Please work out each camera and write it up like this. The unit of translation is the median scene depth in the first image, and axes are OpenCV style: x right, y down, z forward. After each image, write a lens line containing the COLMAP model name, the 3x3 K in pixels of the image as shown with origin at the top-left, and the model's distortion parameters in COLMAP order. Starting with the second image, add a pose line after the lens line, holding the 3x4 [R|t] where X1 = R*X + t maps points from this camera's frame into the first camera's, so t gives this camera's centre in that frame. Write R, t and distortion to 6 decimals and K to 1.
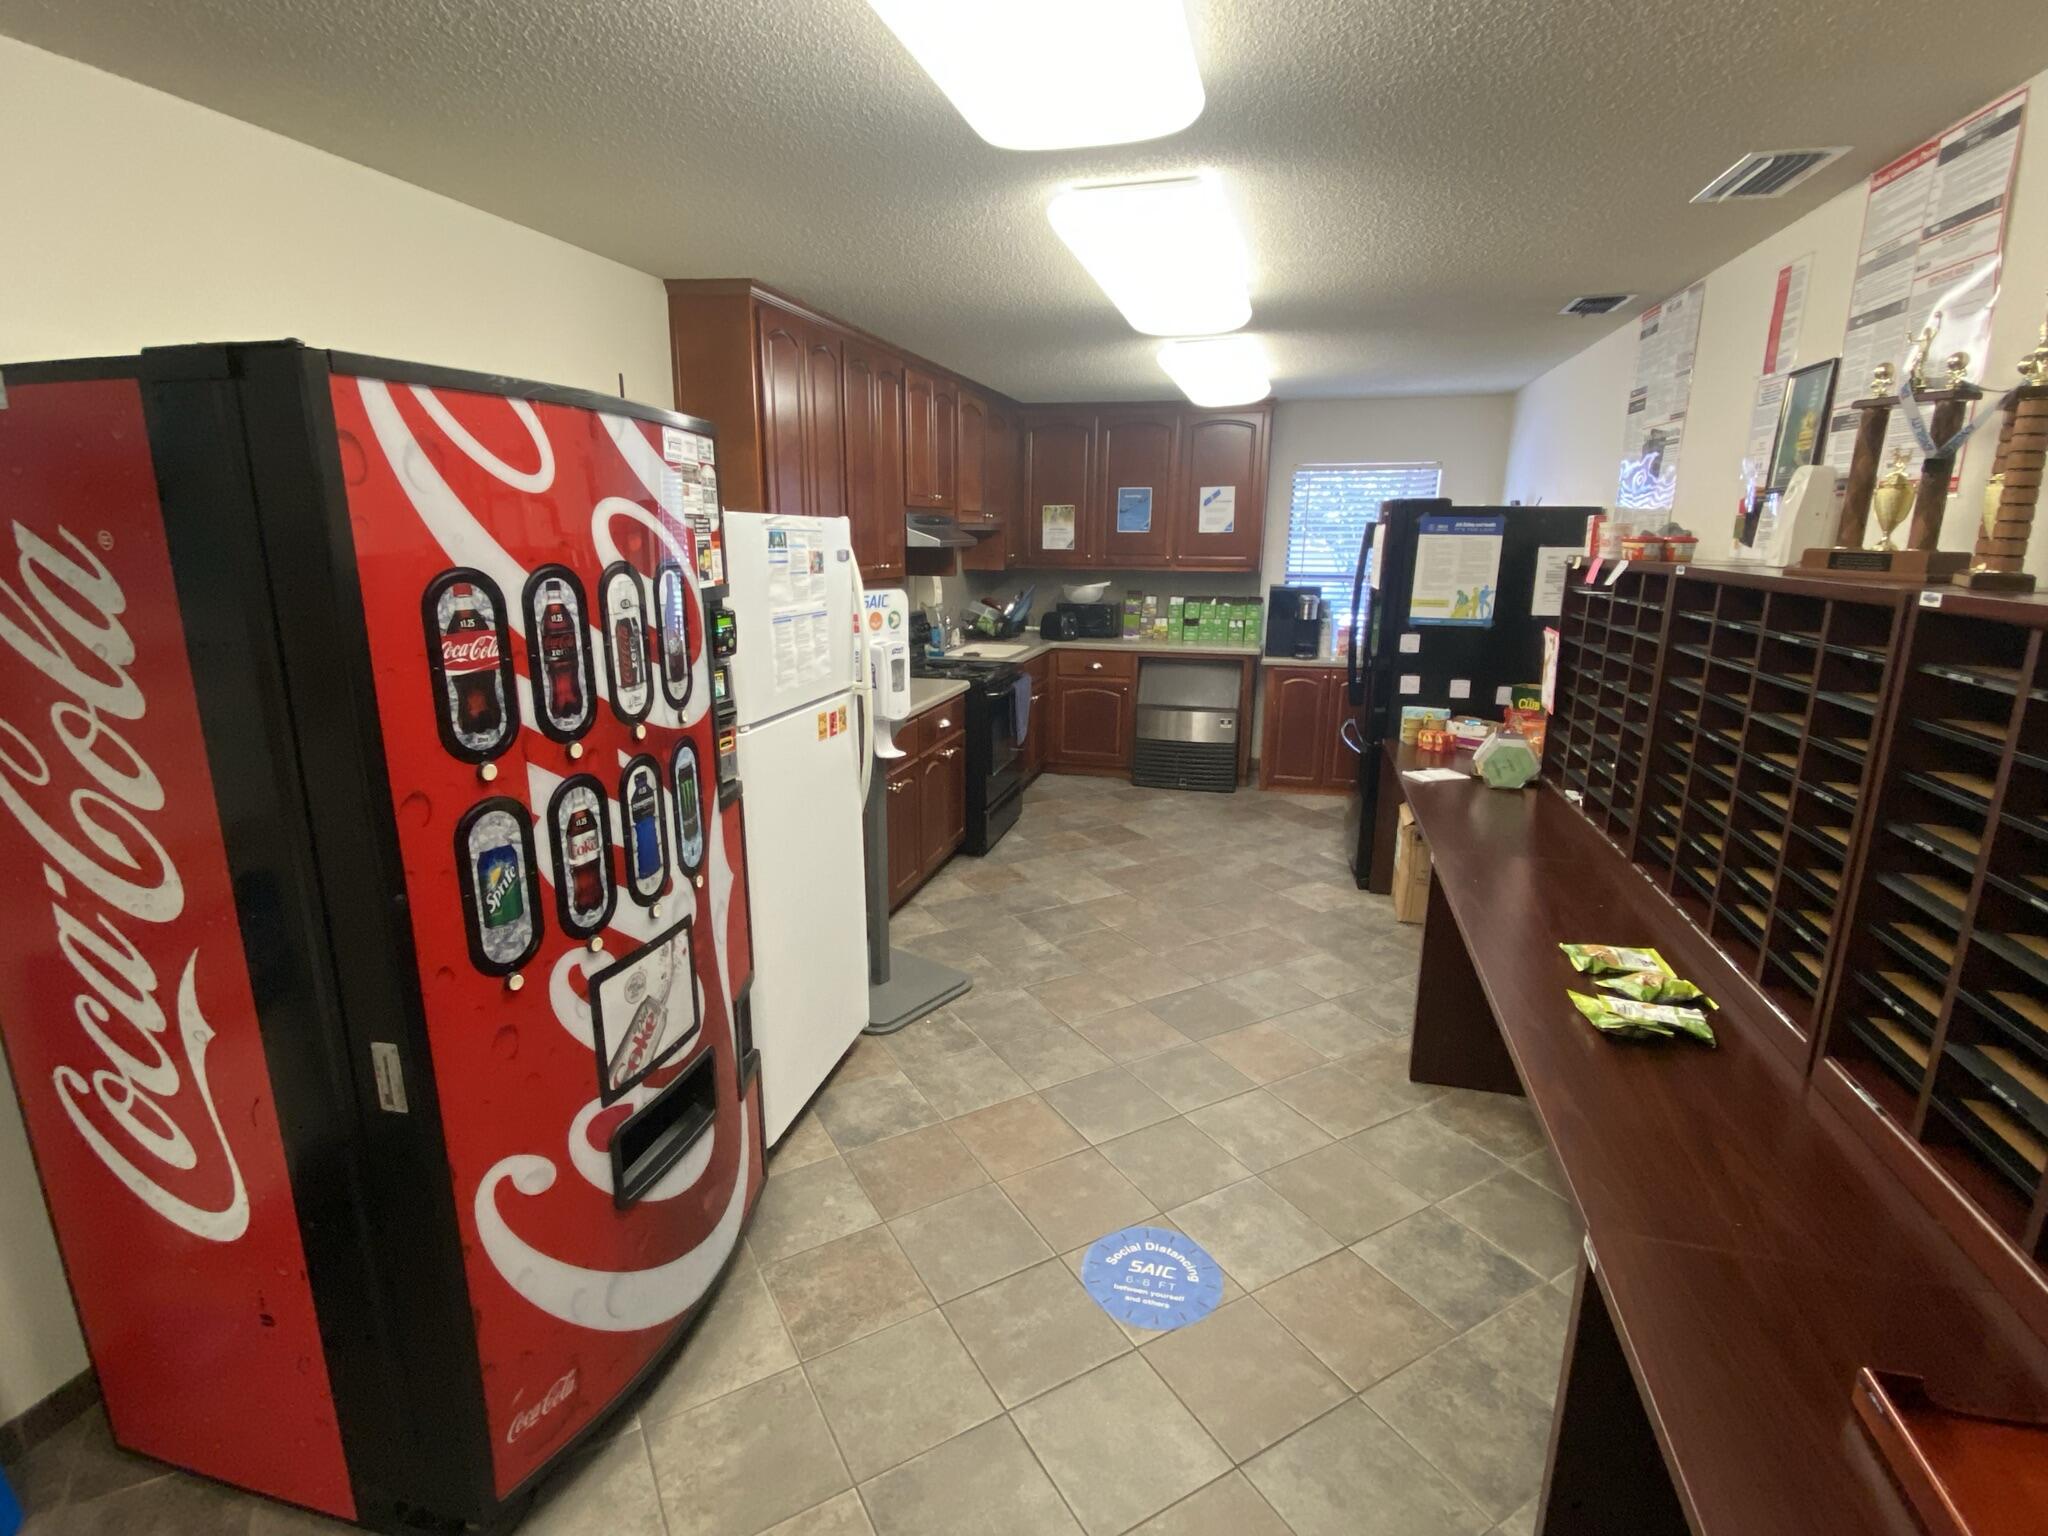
lens RADIAL K [[999.2, 0, 1024.0], [0, 999.2, 768.0], [0, 0, 1]] dist [-0.000246, -0.000212]
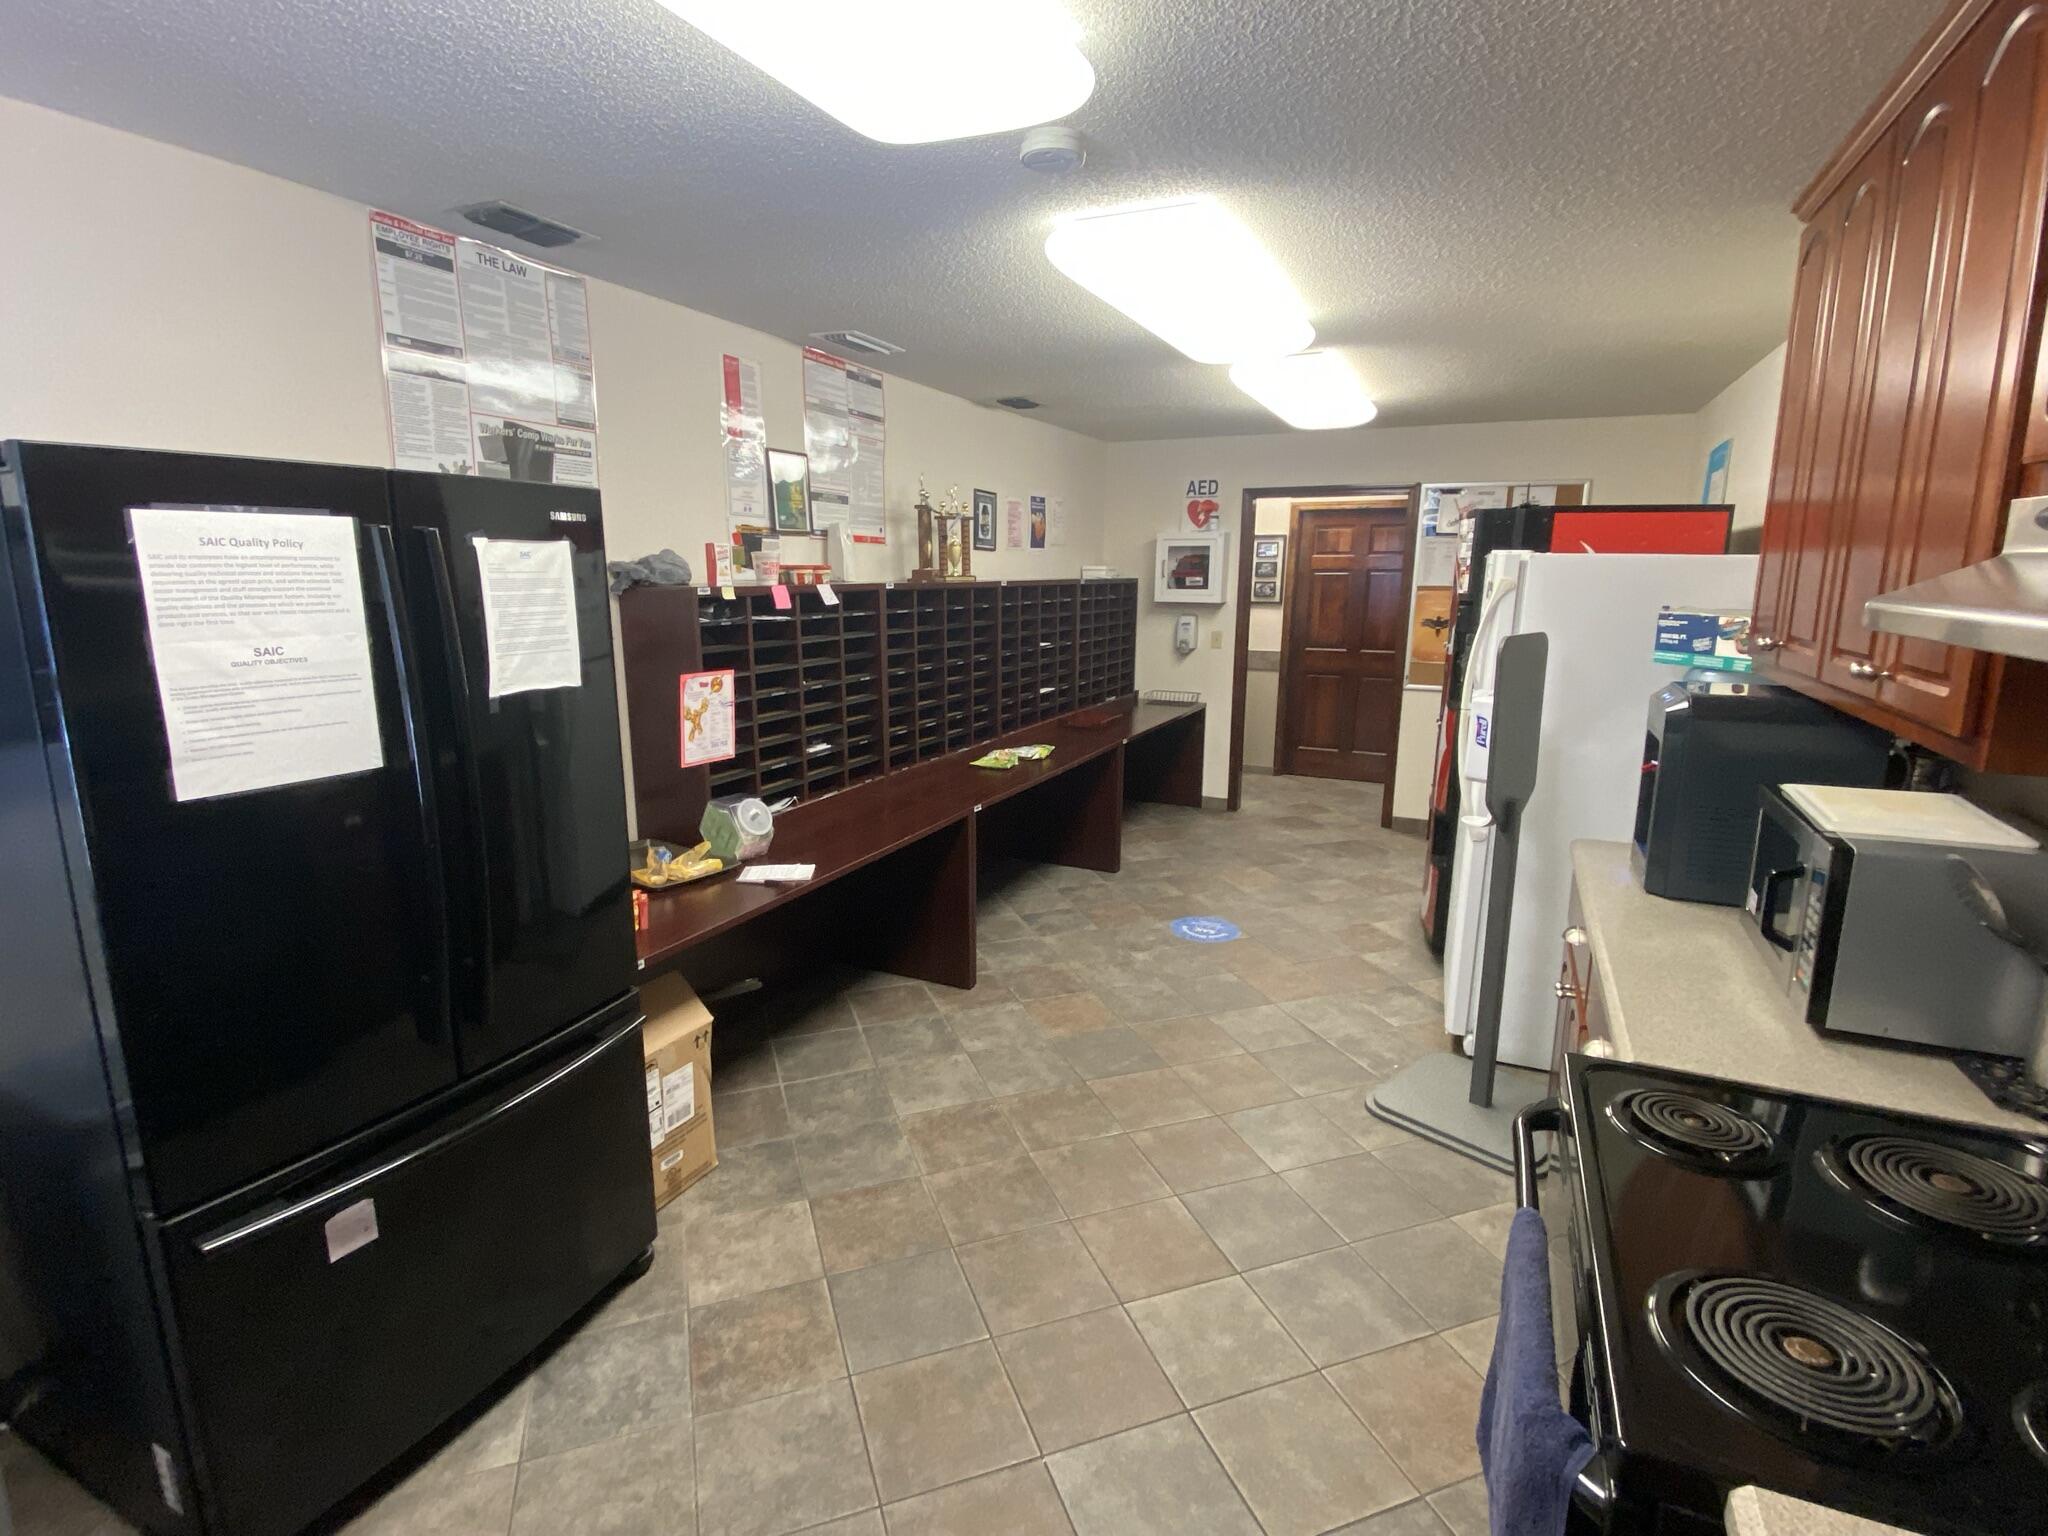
lens RADIAL K [[999.2, 0, 1024.0], [0, 999.2, 768.0], [0, 0, 1]] dist [-0.000246, -0.000212]
pose [[-0.984045, -0.036244, 0.174187, 0.111094], [0.040581, 0.907502, 0.418083, -0.476859], [-0.173228, 0.418481, -0.891552, 2.024520]]
